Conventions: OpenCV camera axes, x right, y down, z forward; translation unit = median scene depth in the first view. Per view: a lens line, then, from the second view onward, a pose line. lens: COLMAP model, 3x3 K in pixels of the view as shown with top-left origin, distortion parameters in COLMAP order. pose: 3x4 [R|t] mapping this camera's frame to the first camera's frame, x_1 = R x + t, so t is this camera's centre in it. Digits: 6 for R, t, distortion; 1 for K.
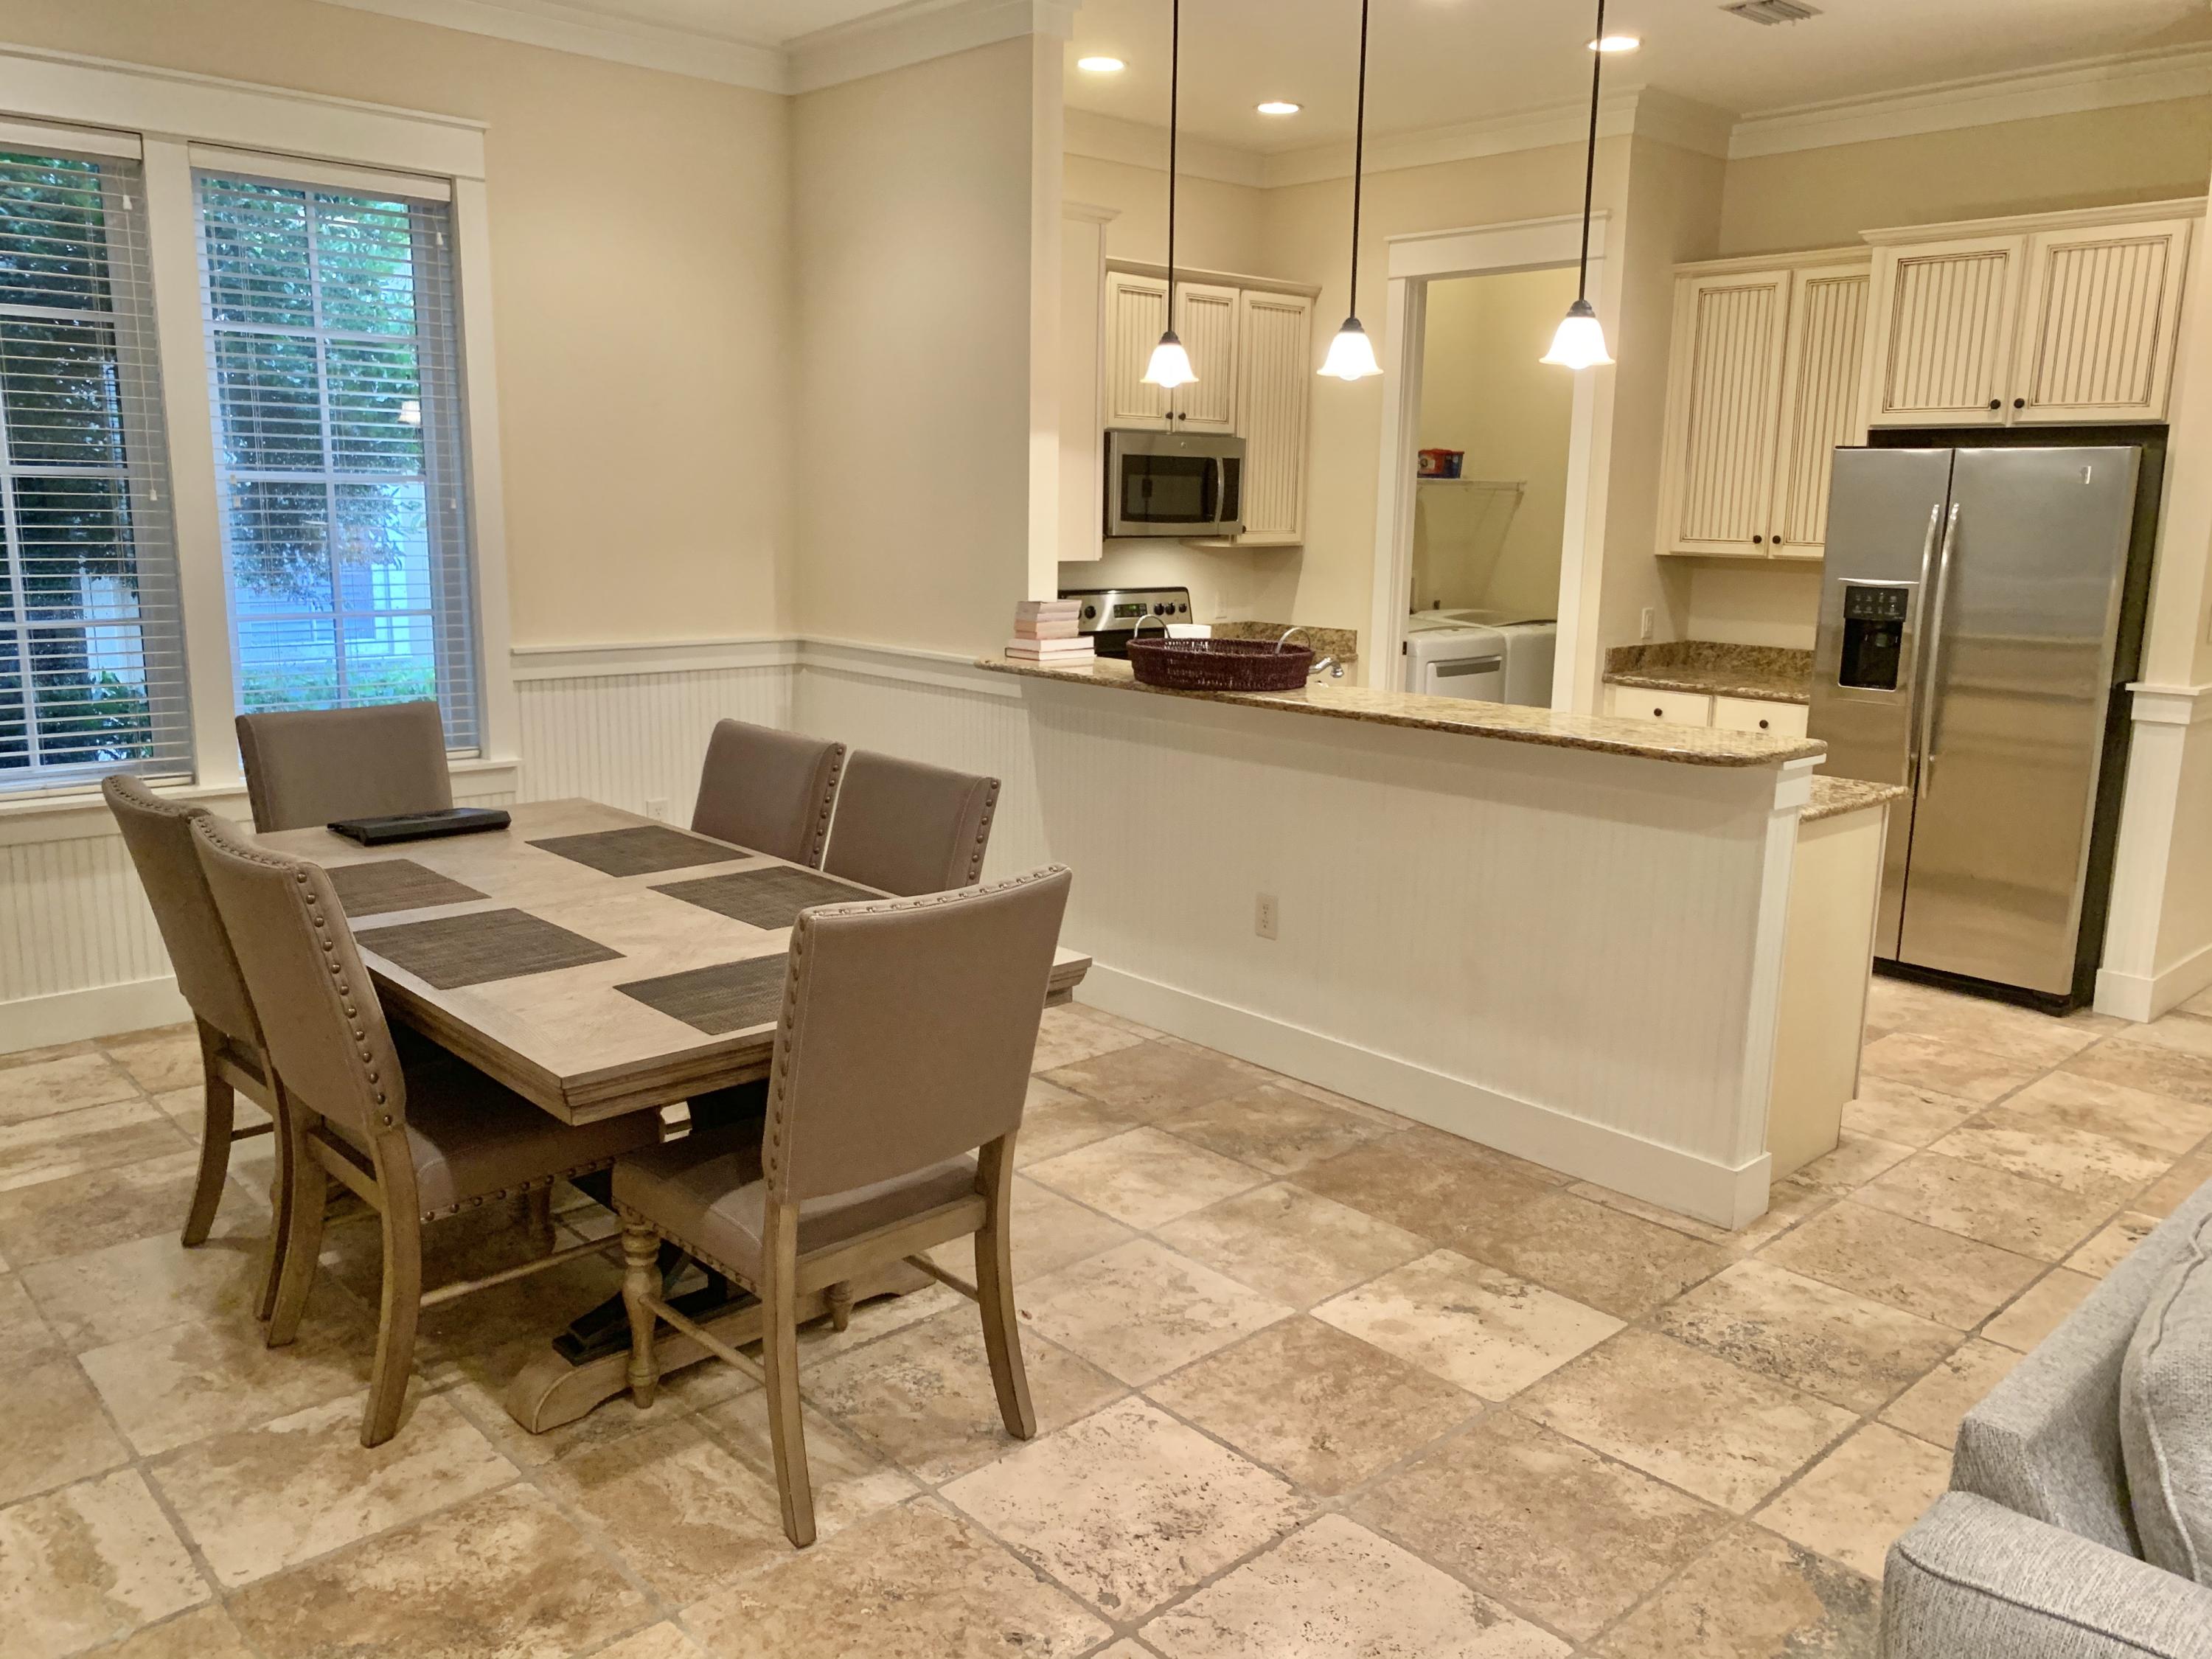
lens RADIAL K [[1694.4, 0, 1151.1], [0, 1694.4, 829.1], [0, 0, 1]] dist [0.035613, -0.033284]
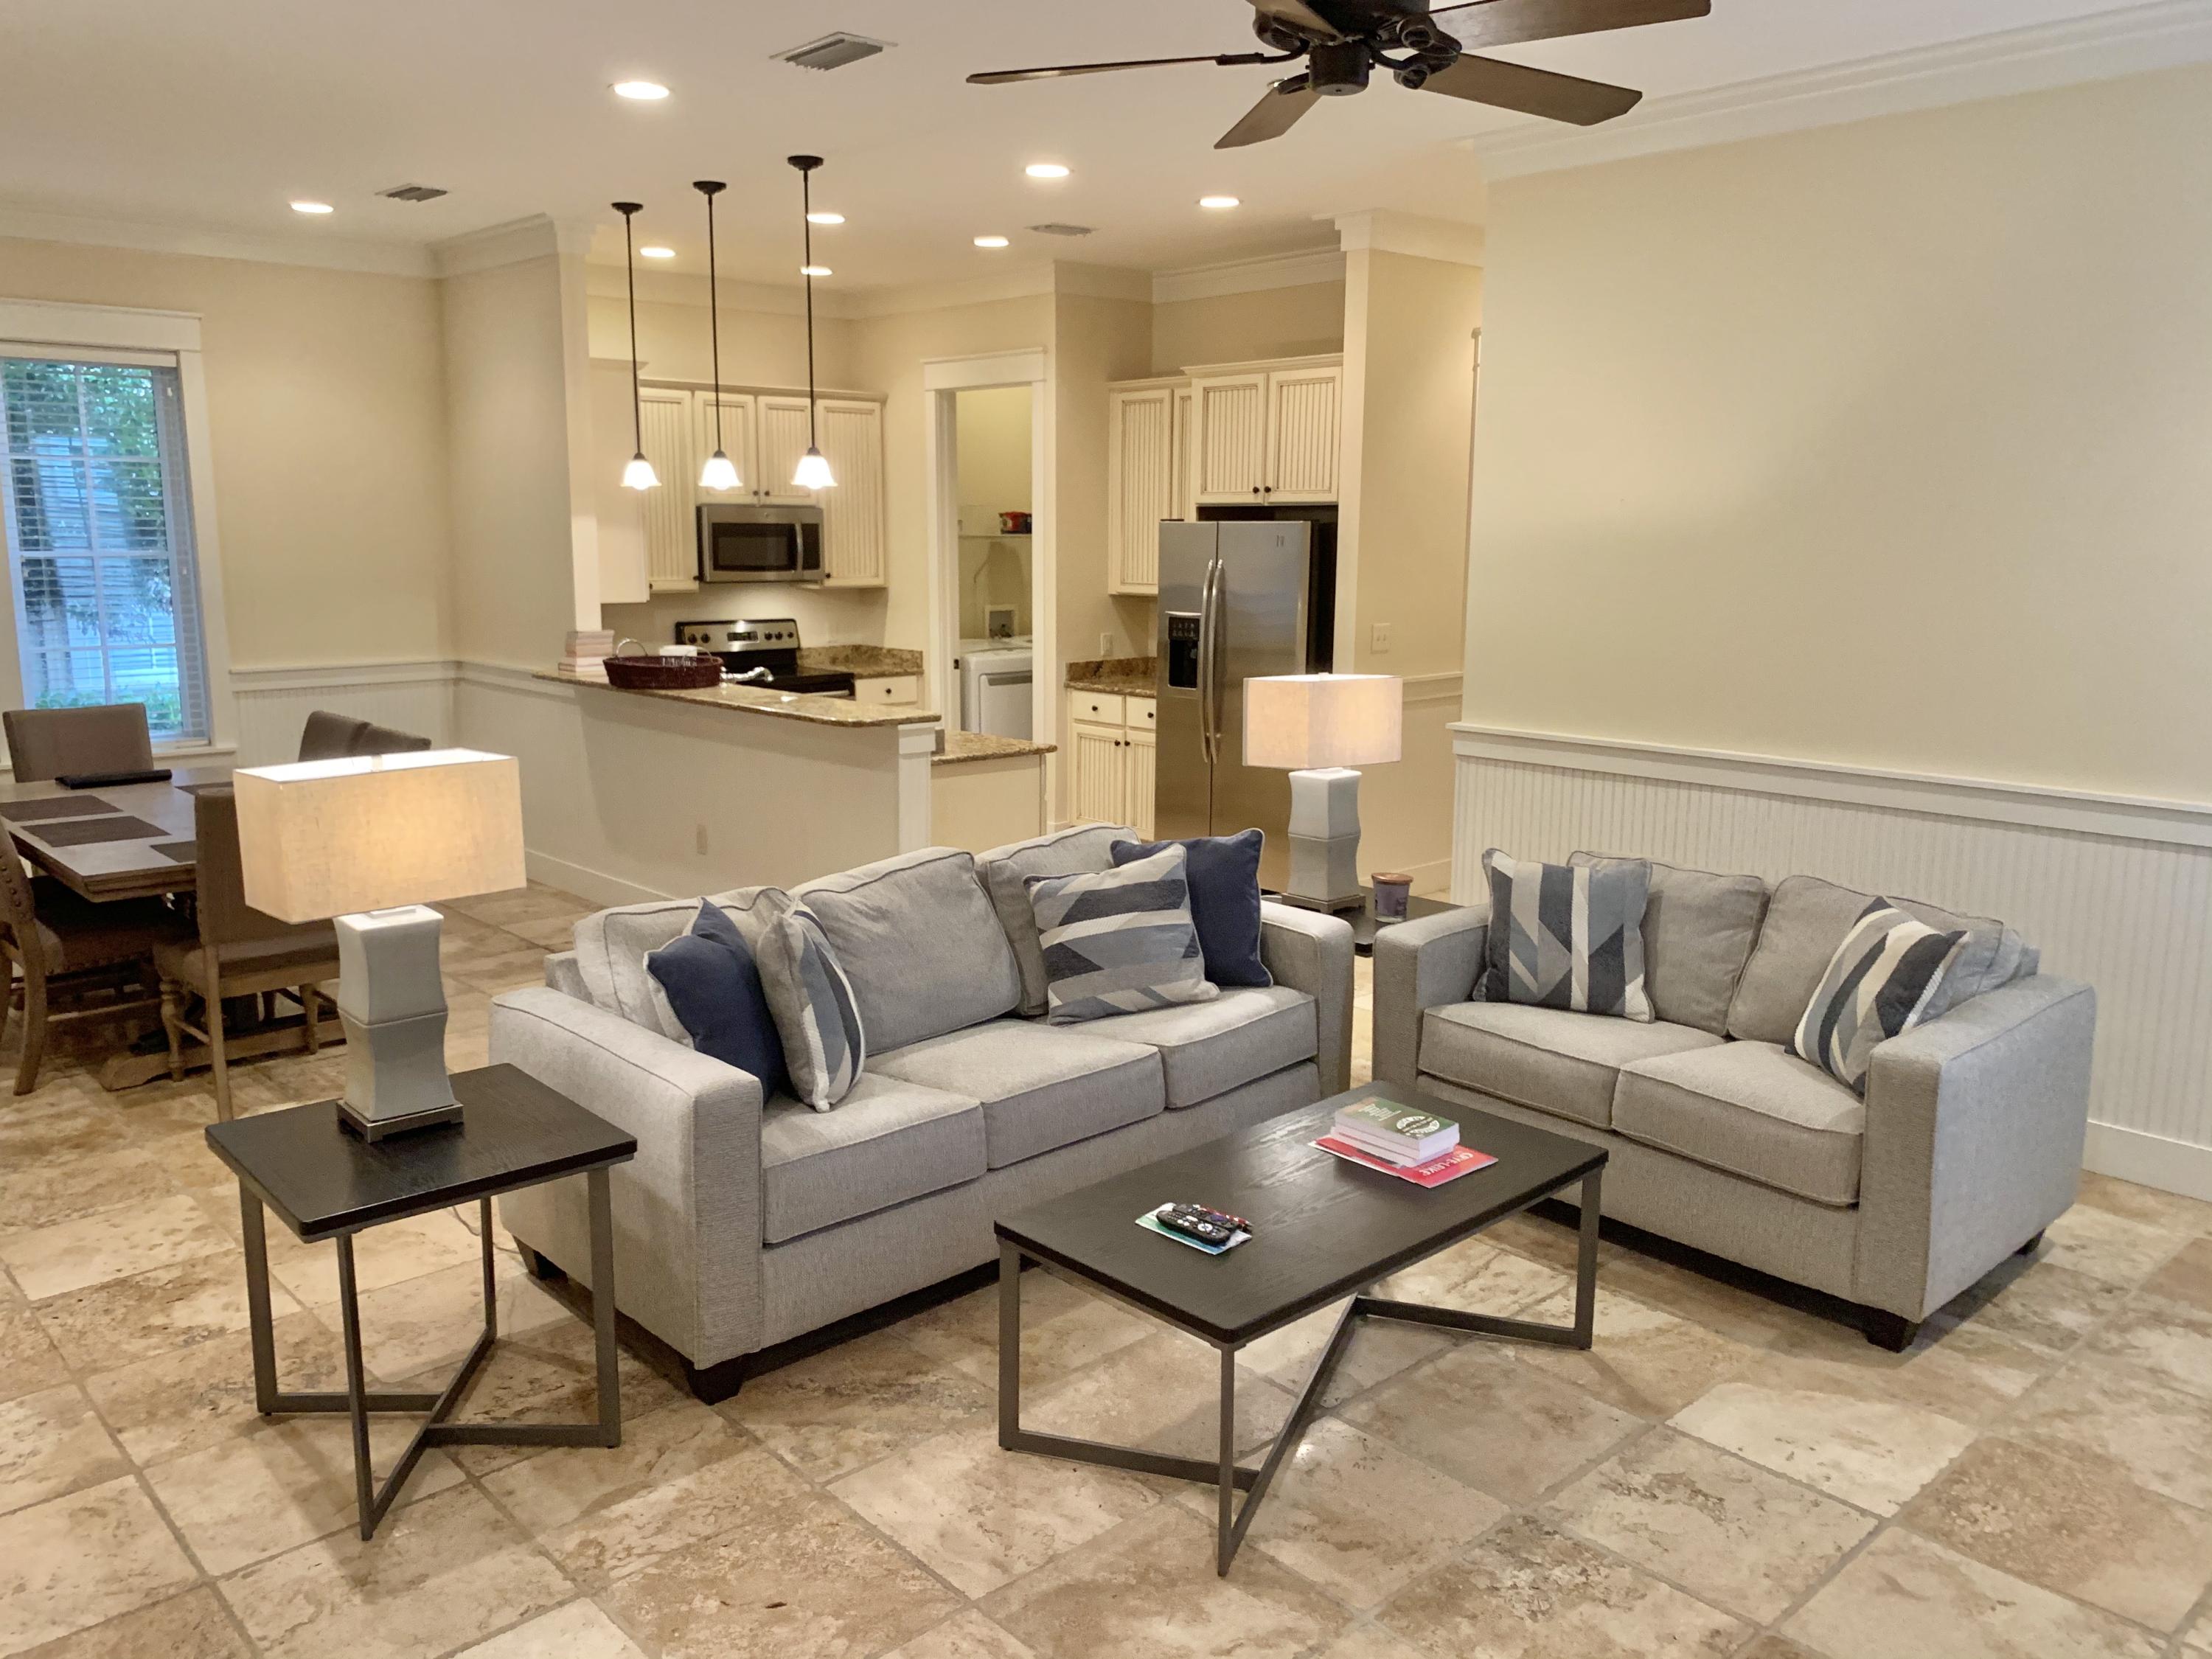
lens RADIAL K [[1694.4, 0, 1101.8], [0, 1694.4, 821.7], [0, 0, 1]] dist [0.035613, -0.033284]
pose [[0.999828, -0.009000, -0.016193, 0.376170], [0.008682, 0.999770, -0.019612, 0.057046], [0.016365, 0.019468, 0.999677, -0.419774]]
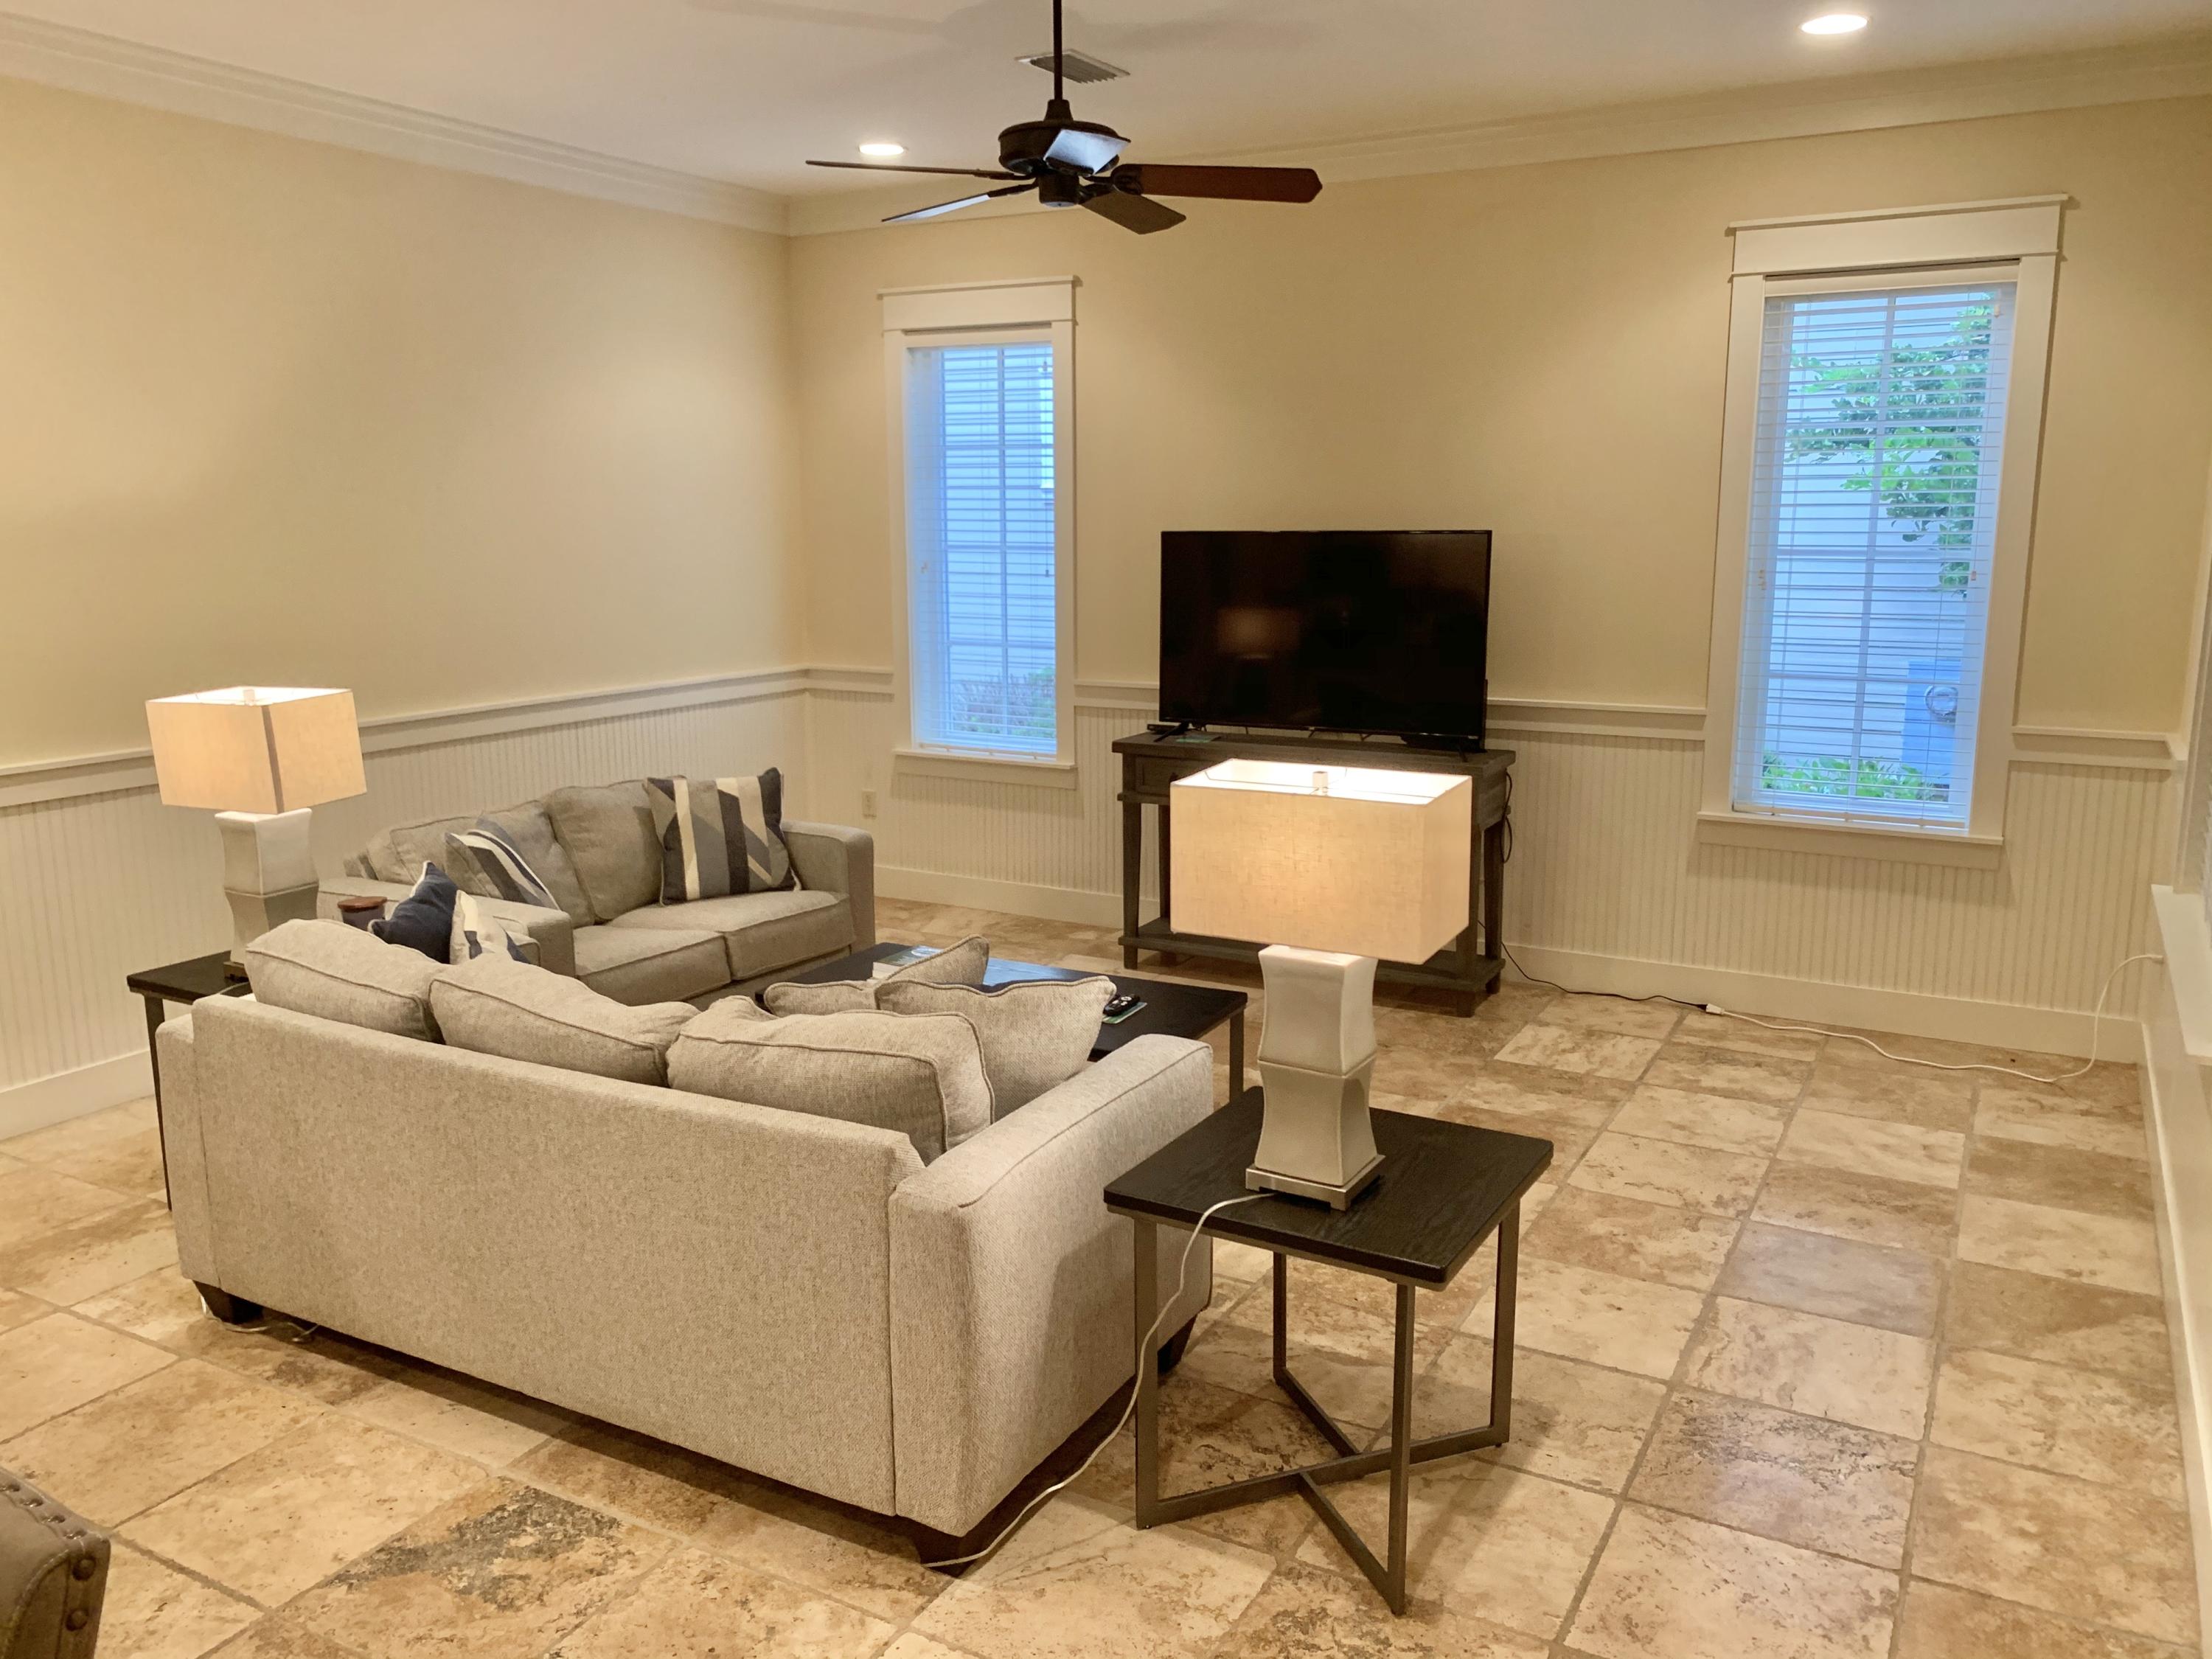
lens RADIAL K [[1694.4, 0, 1091.2], [0, 1694.4, 823.7], [0, 0, 1]] dist [0.035613, -0.033284]
pose [[-0.295299, -0.189301, 0.936463, -0.321680], [0.183847, 0.950597, 0.250132, -0.100098], [-0.937550, 0.246029, -0.245907, 0.333215]]
